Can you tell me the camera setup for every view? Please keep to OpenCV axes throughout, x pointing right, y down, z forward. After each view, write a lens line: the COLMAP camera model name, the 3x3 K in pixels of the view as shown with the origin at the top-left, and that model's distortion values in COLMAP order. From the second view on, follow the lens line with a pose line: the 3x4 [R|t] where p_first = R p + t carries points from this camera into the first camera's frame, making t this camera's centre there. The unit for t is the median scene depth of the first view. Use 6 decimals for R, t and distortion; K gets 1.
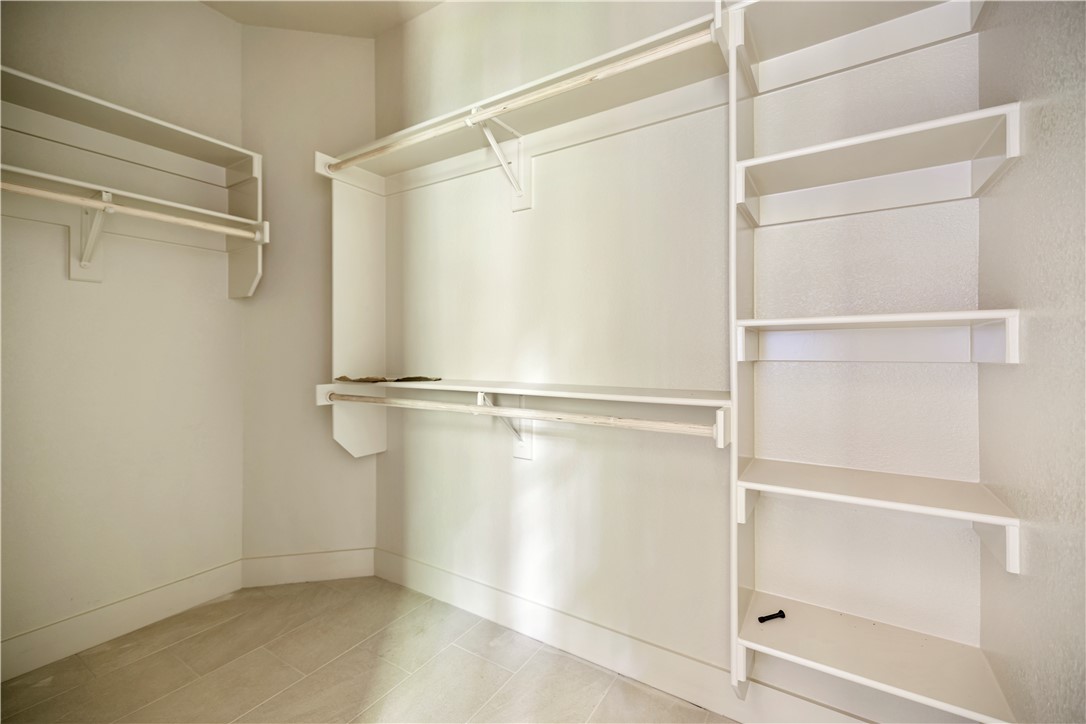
lens RADIAL K [[456.5, 0, 545.1], [0, 456.5, 360.6], [0, 0, 1]] dist [0.001209, -0.000942]
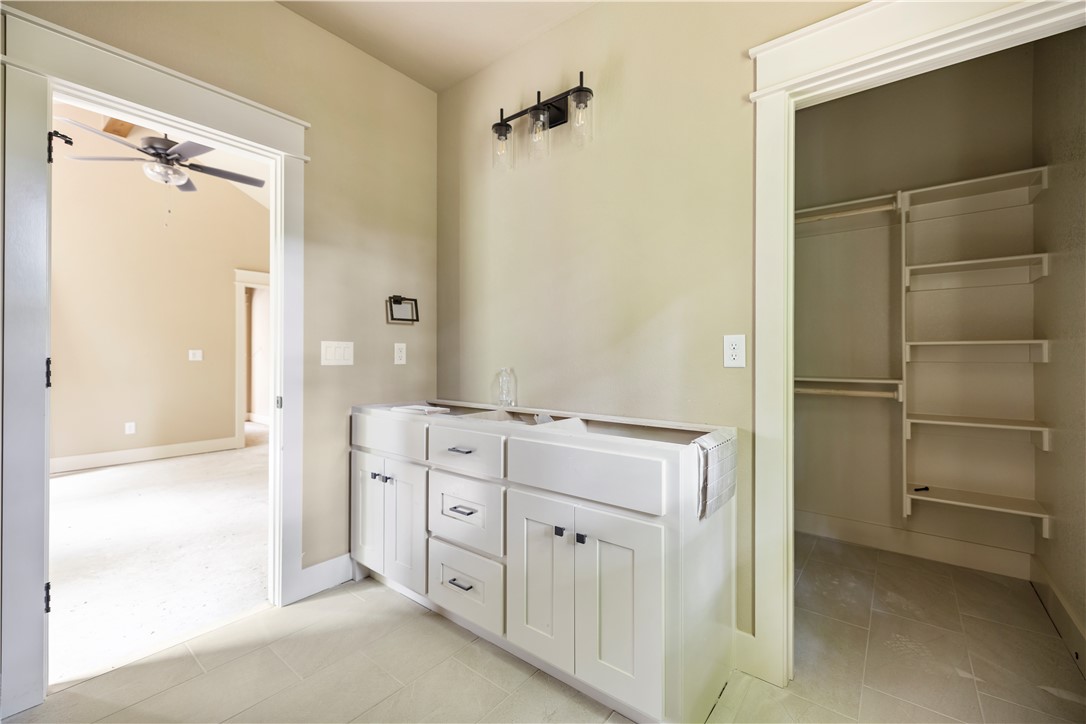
lens RADIAL K [[456.5, 0, 540.9], [0, 456.5, 362.2], [0, 0, 1]] dist [0.001209, -0.000942]
pose [[0.994706, 0.000836, -0.102758, -1.071244], [-0.001231, 0.999992, -0.003777, 0.013158], [0.102755, 0.003884, 0.994699, -1.302974]]
